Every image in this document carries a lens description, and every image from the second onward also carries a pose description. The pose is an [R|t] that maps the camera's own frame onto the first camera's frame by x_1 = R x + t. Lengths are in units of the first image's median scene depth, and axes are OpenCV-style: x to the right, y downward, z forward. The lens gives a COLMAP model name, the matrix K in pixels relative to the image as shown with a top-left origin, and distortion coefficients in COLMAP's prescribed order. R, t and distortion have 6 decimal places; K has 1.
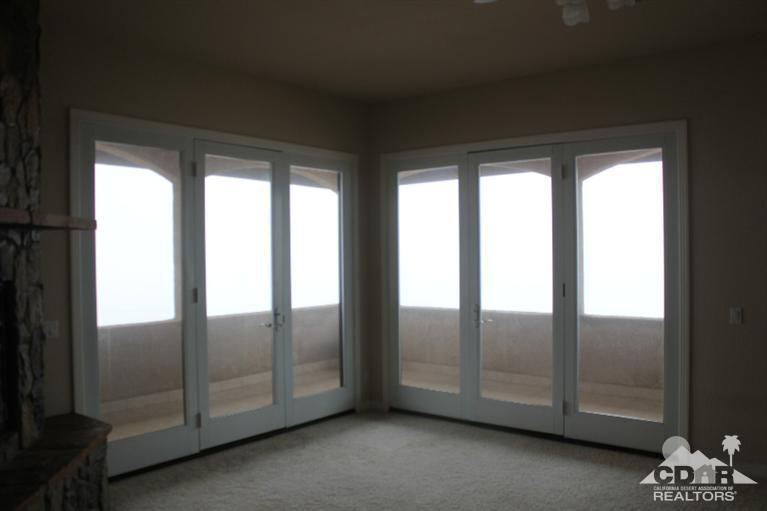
lens RADIAL K [[633.6, 0, 383.5], [0, 633.6, 255.5], [0, 0, 1]] dist [-0.125924, 0.007565]
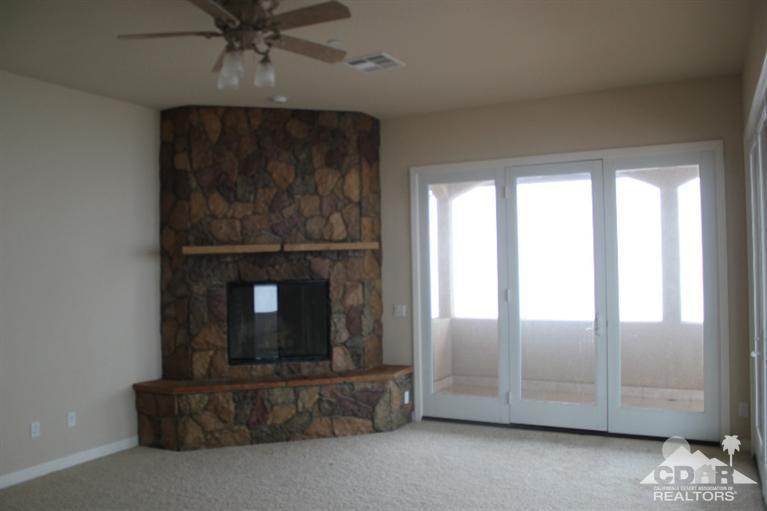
lens RADIAL K [[633.6, 0, 383.5], [0, 633.6, 255.5], [0, 0, 1]] dist [-0.125924, 0.007565]
pose [[0.182114, -0.009042, -0.983236, 0.902370], [0.012129, 0.999902, -0.006949, -0.008906], [0.983203, -0.010660, 0.182206, 0.557850]]
